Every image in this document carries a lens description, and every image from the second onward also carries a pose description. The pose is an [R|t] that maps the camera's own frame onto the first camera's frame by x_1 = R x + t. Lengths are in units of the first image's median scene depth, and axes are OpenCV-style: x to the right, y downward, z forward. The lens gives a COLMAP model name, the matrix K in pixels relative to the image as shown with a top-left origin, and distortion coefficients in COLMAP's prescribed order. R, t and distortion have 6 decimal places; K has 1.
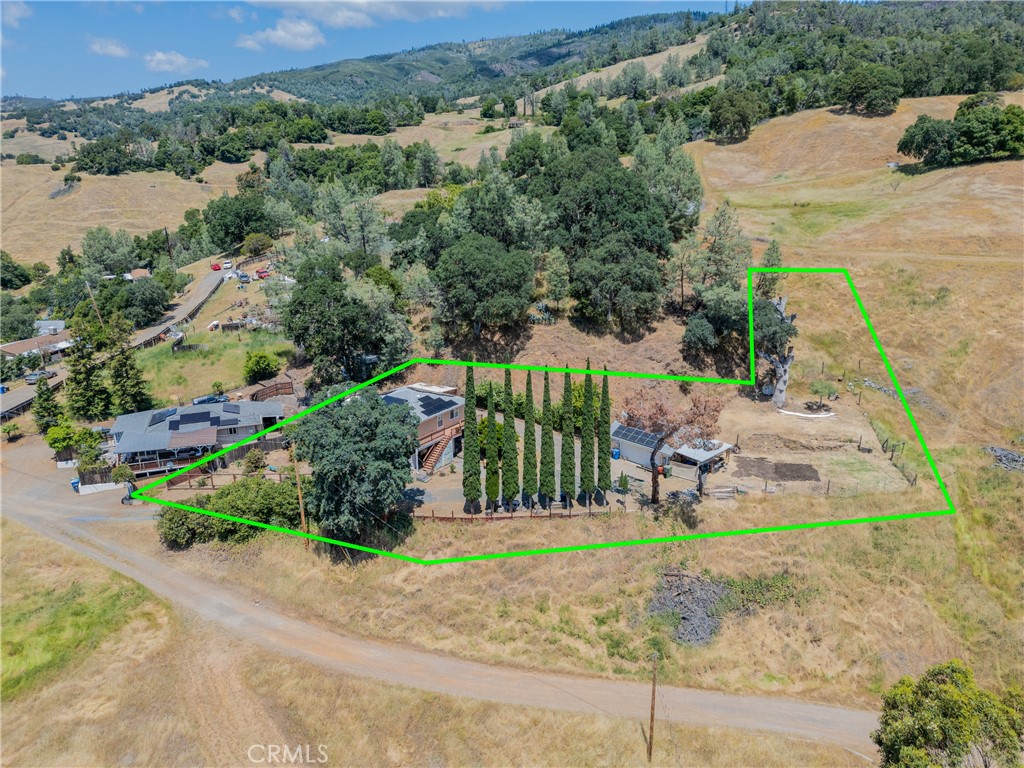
lens RADIAL K [[706.1, 0, 512.0], [0, 706.1, 384.0], [0, 0, 1]] dist [0.039107, -0.047334]
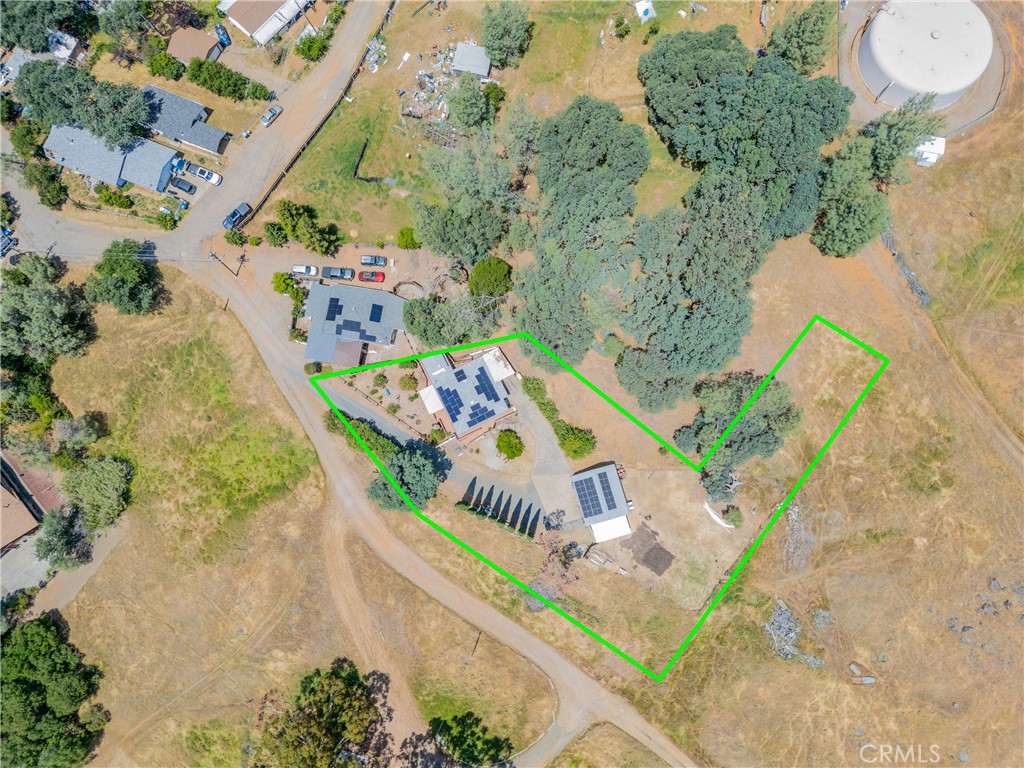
lens RADIAL K [[706.1, 0, 512.0], [0, 706.1, 384.0], [0, 0, 1]] dist [0.039107, -0.047334]
pose [[0.875807, 0.473084, -0.095676, 0.061072], [-0.126271, 0.415898, 0.900602, -1.239290], [0.465853, -0.776672, 0.423983, 0.382626]]
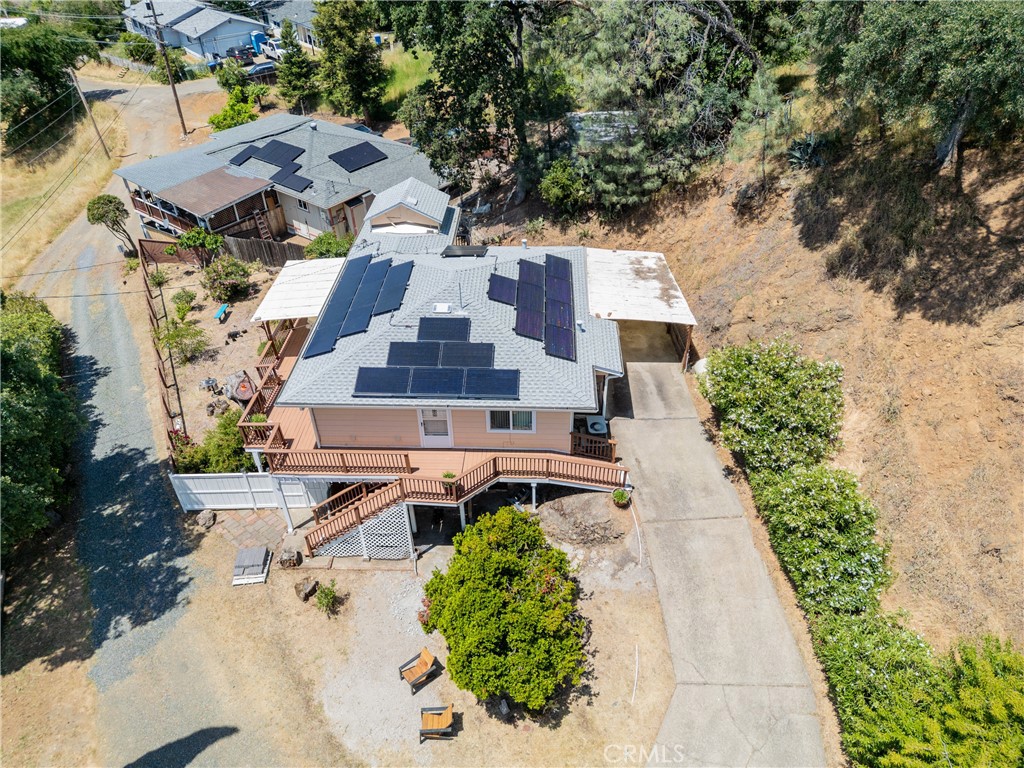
lens RADIAL K [[707.9, 0, 512.0], [0, 707.9, 384.0], [0, 0, 1]] dist [0.003701, 0.002733]
pose [[0.531835, 0.516050, -0.671450, 0.089865], [-0.226781, 0.850711, 0.474196, -0.090737], [0.815918, -0.099921, 0.569468, 0.764626]]
